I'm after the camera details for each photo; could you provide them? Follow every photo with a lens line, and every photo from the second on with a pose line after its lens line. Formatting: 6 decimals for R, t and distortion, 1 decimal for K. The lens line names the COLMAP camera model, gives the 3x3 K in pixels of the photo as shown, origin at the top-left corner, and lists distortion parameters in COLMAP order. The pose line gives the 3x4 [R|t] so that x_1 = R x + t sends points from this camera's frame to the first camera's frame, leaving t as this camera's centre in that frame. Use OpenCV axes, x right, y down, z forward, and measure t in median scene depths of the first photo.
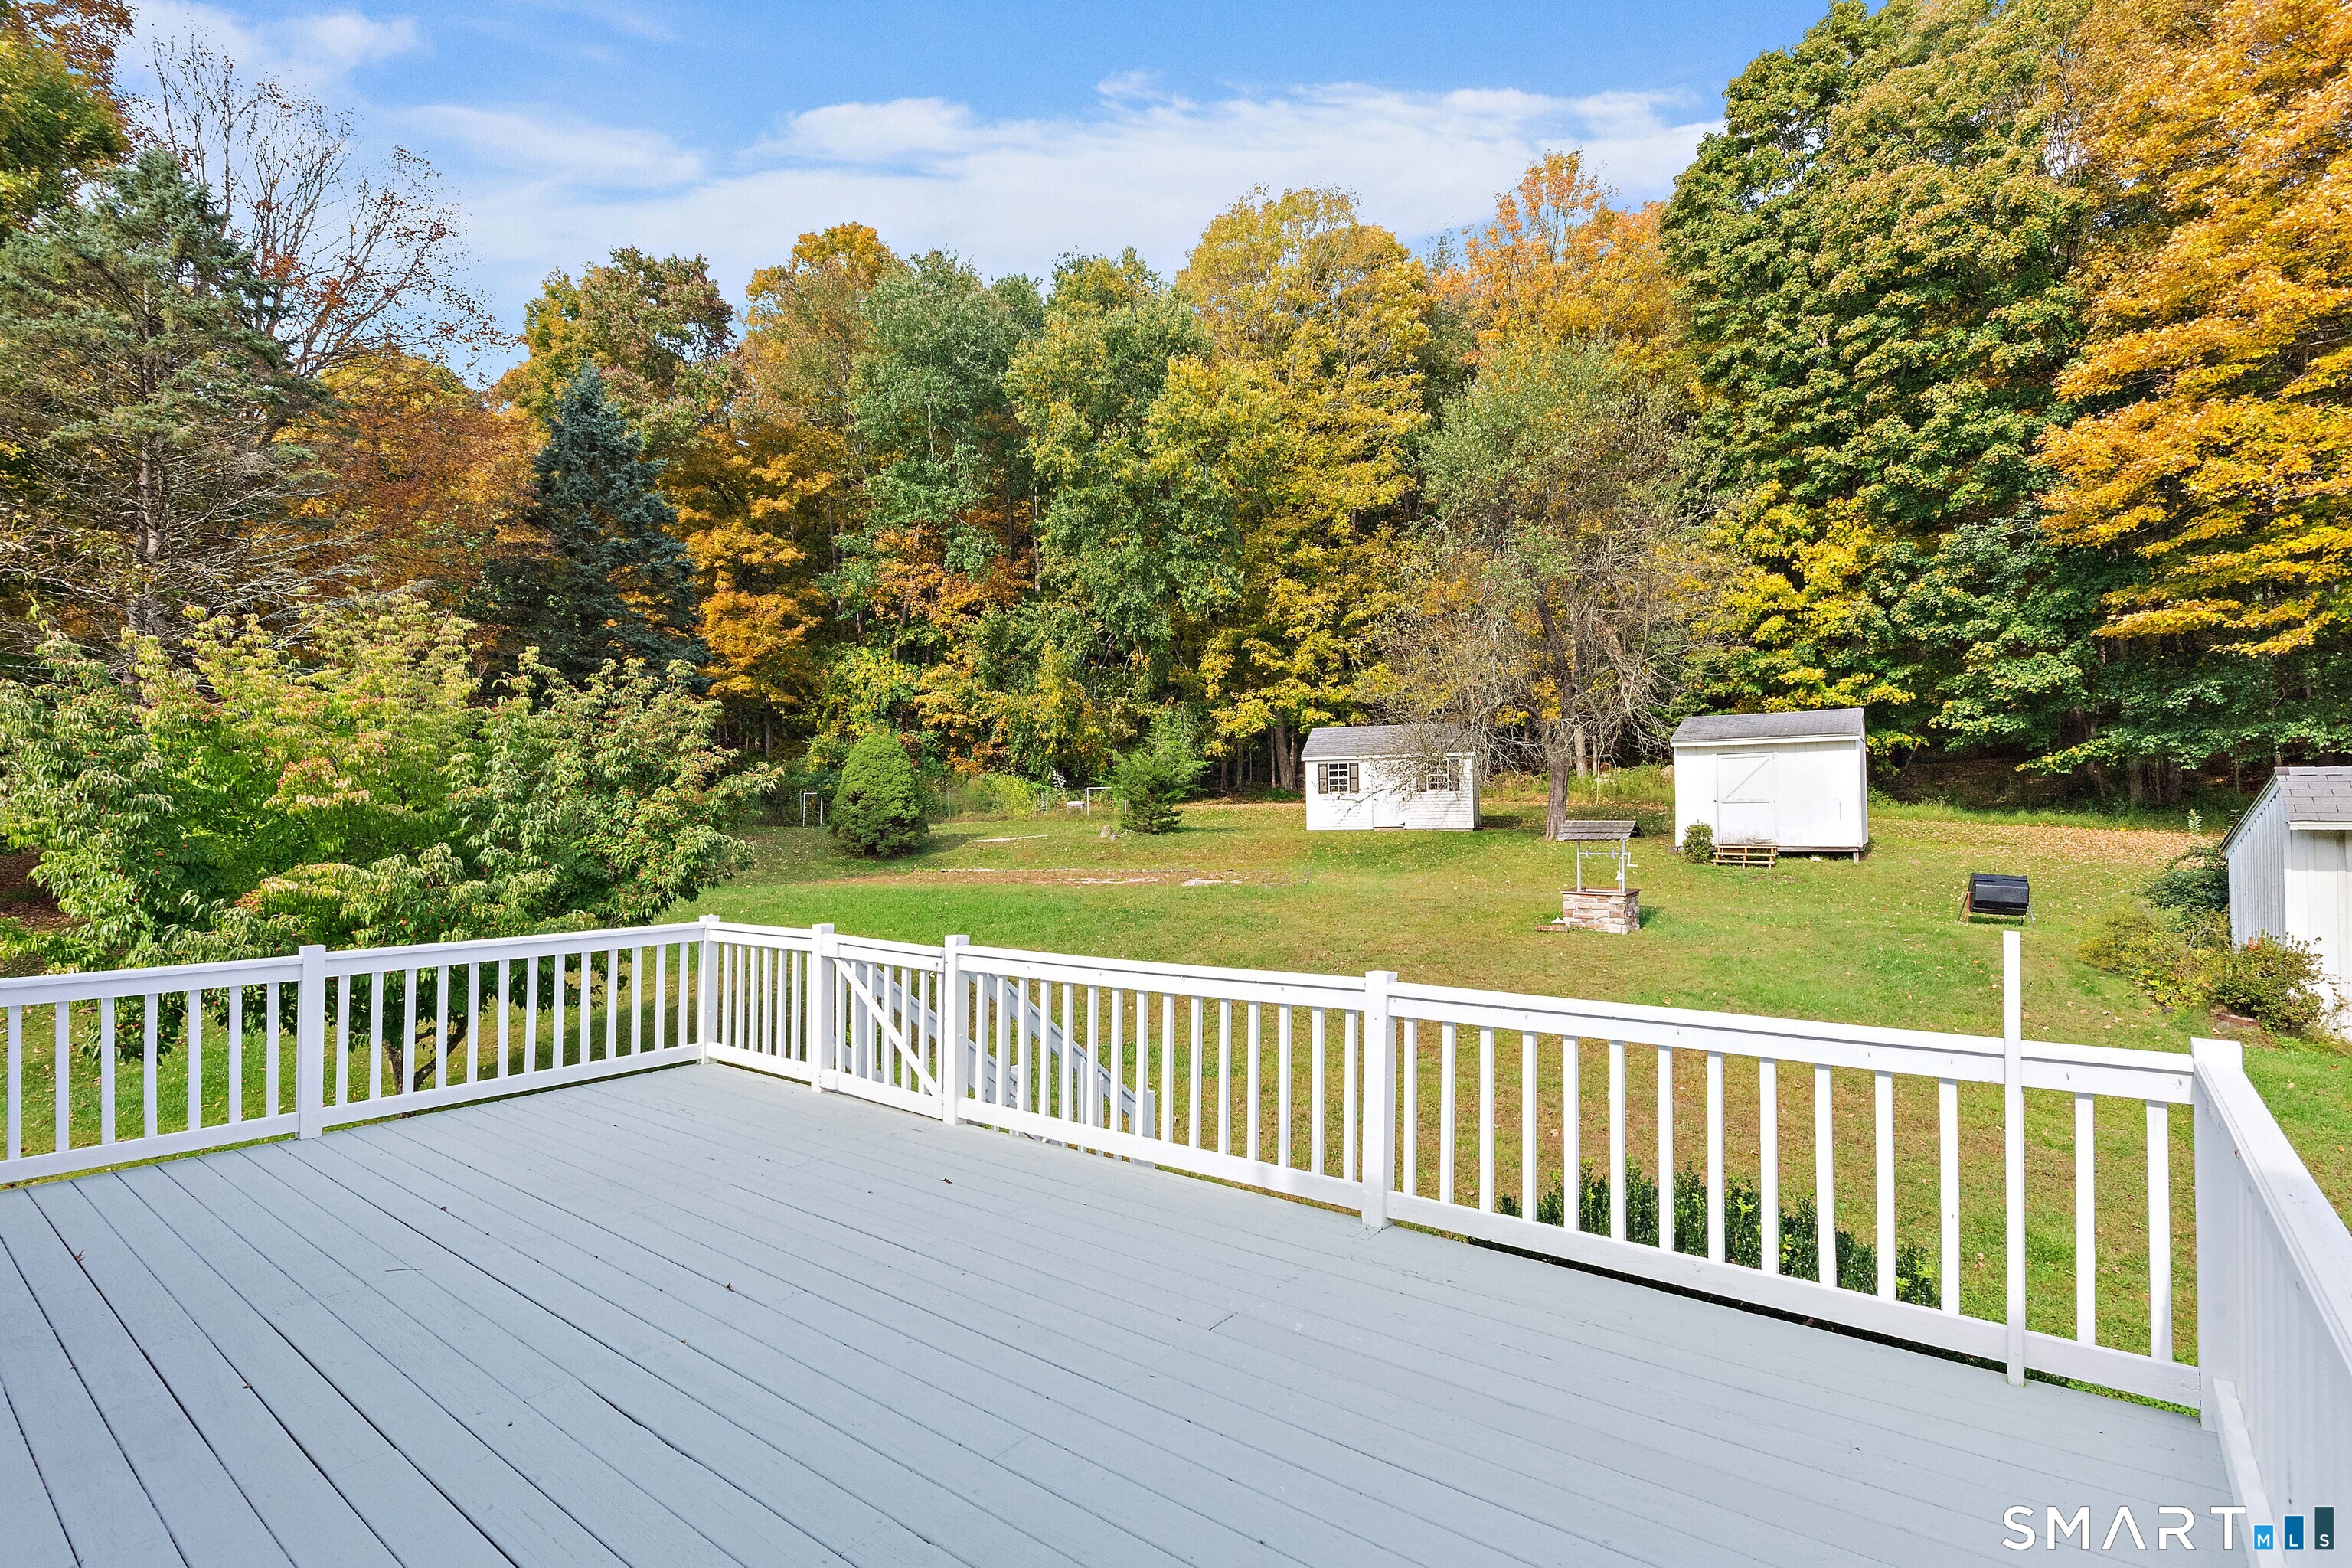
lens RADIAL K [[1103.4, 0, 1176.0], [0, 1103.4, 784.0], [0, 0, 1]] dist [0.000847, -0.013168]
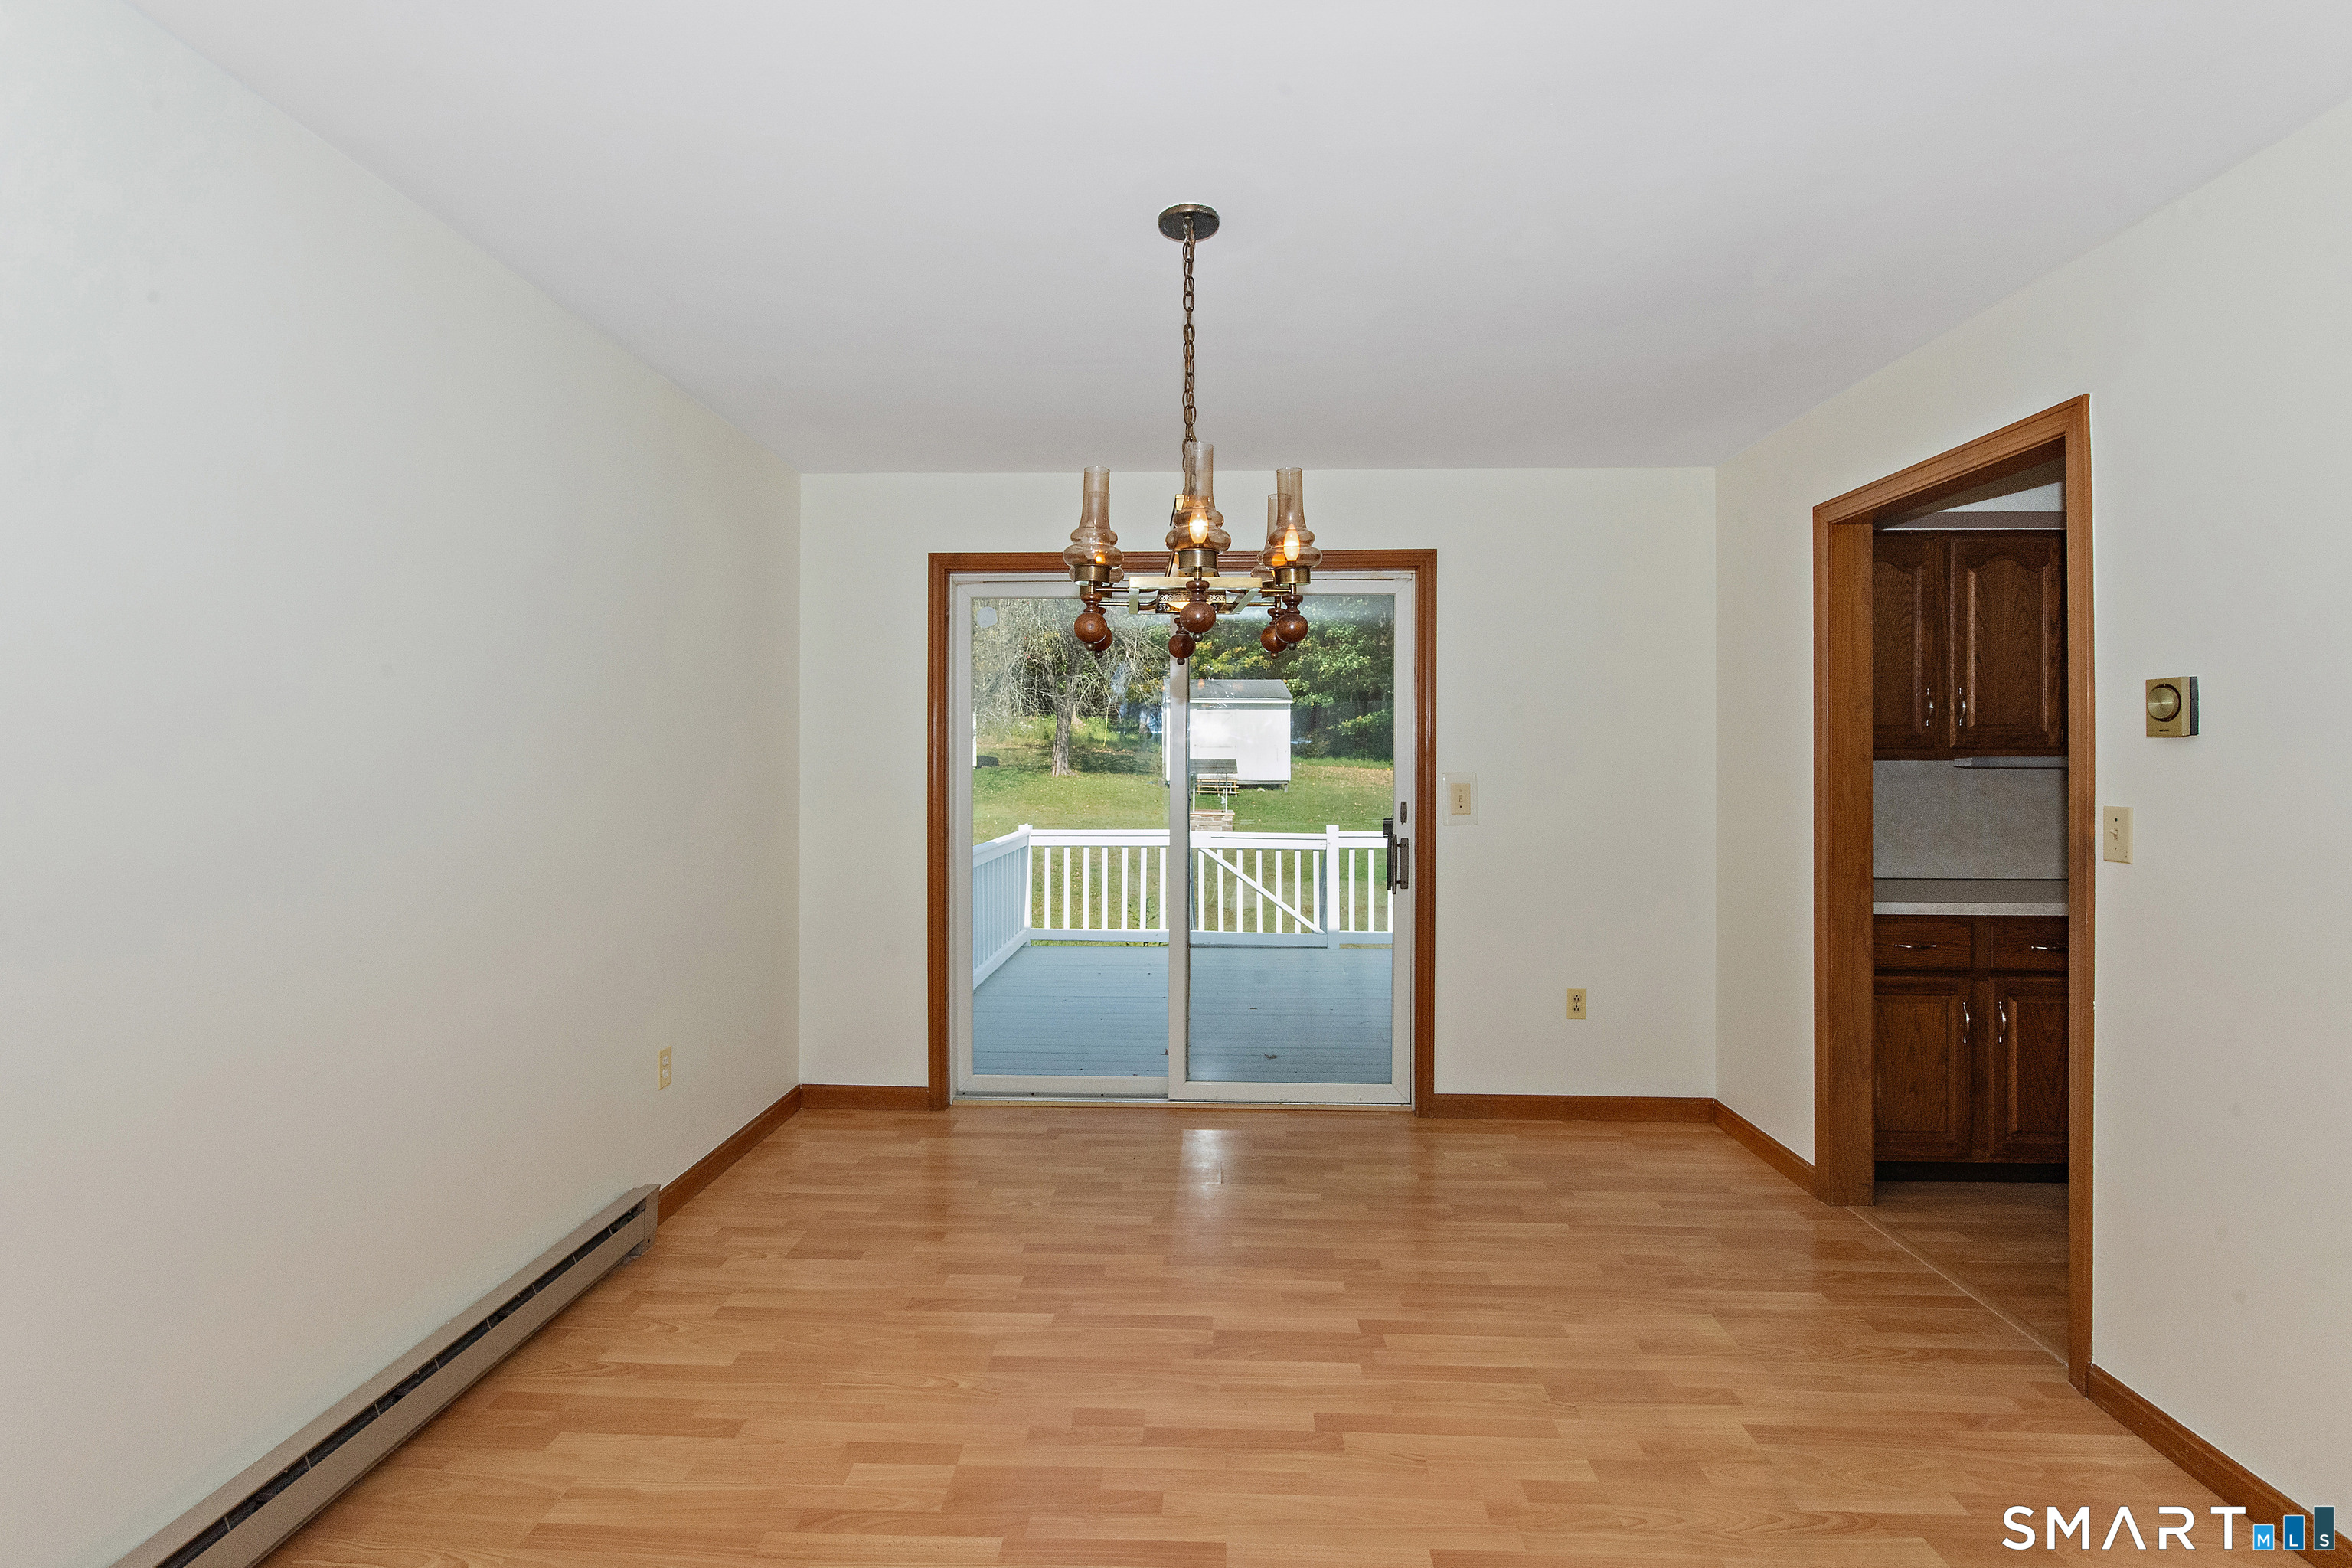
lens RADIAL K [[1079.7, 0, 1174.2], [0, 1079.7, 775.4], [0, 0, 1]] dist [0.026259, 0.000067]
pose [[0.801211, 0.002815, 0.598376, -0.213251], [-0.030067, 0.998915, 0.035560, 0.003553], [-0.597626, -0.046483, 0.800426, -0.011291]]
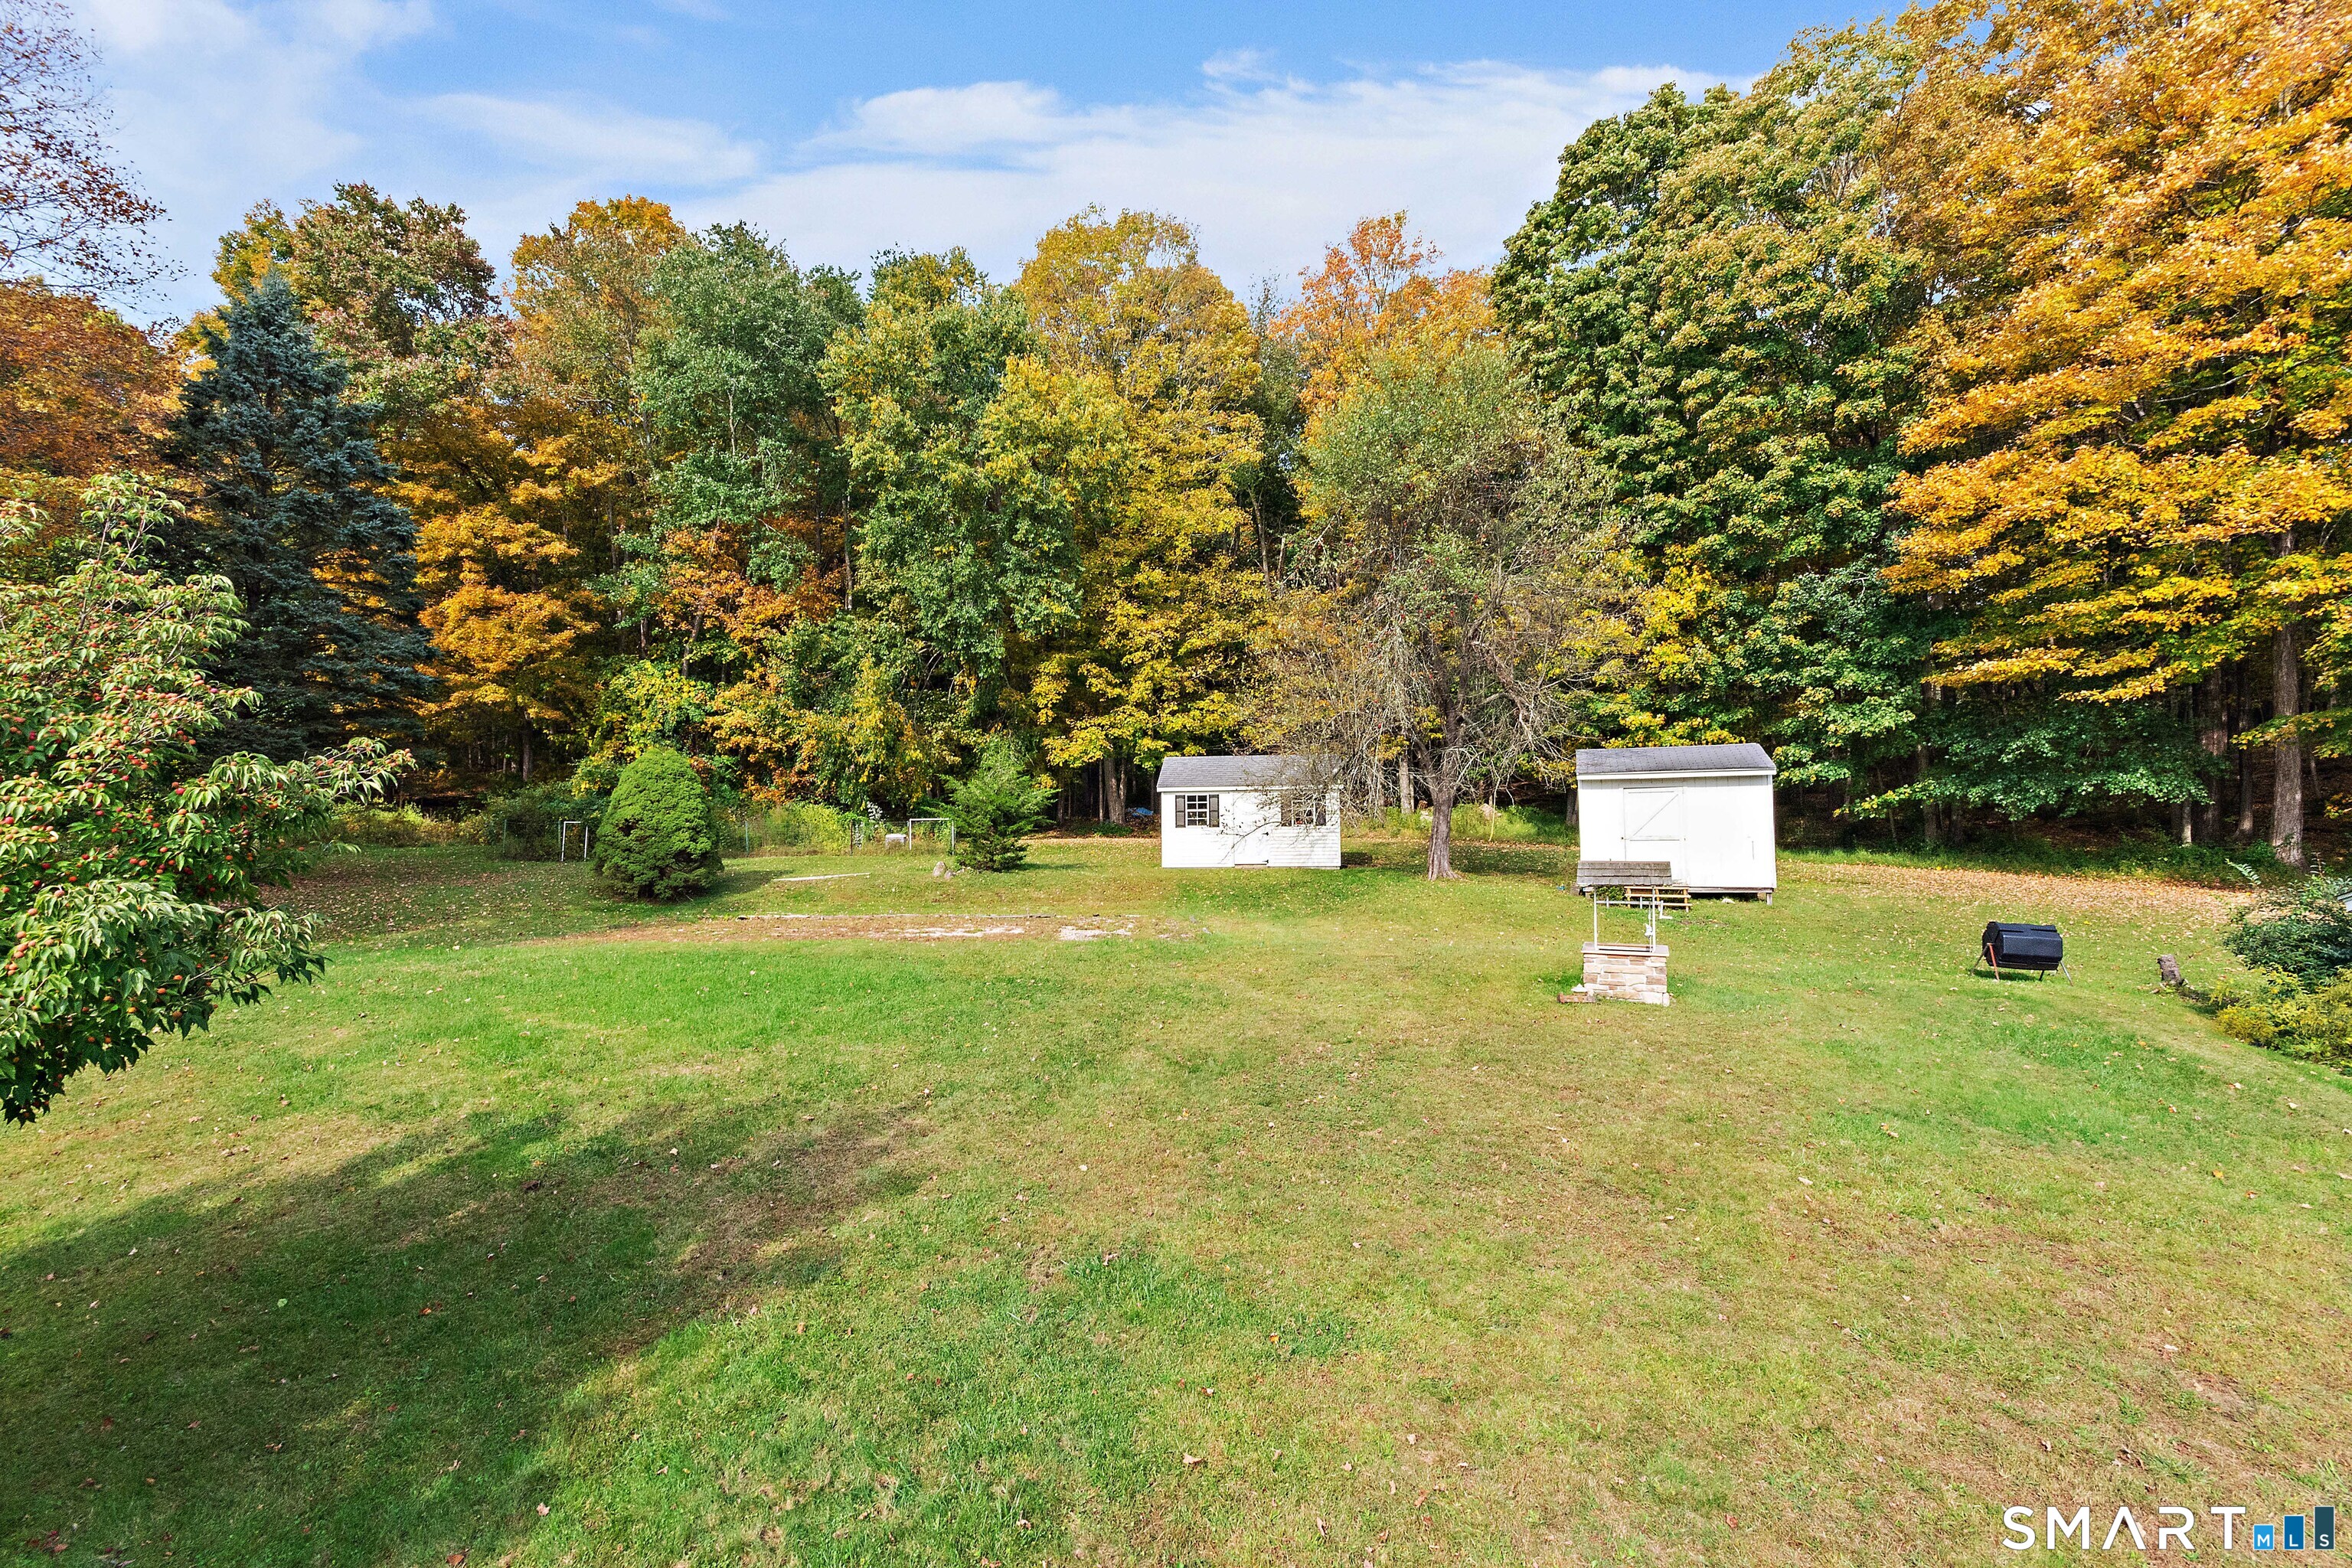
lens RADIAL K [[997.7, 0, 1168.2], [0, 997.7, 818.4], [0, 0, 1]] dist [-0.012666, 0.000678]
pose [[0.979359, 0.012160, 0.201761, -0.042350], [-0.011655, 0.999925, -0.003694, 0.004017], [-0.201791, 0.001266, 0.979428, 0.176813]]
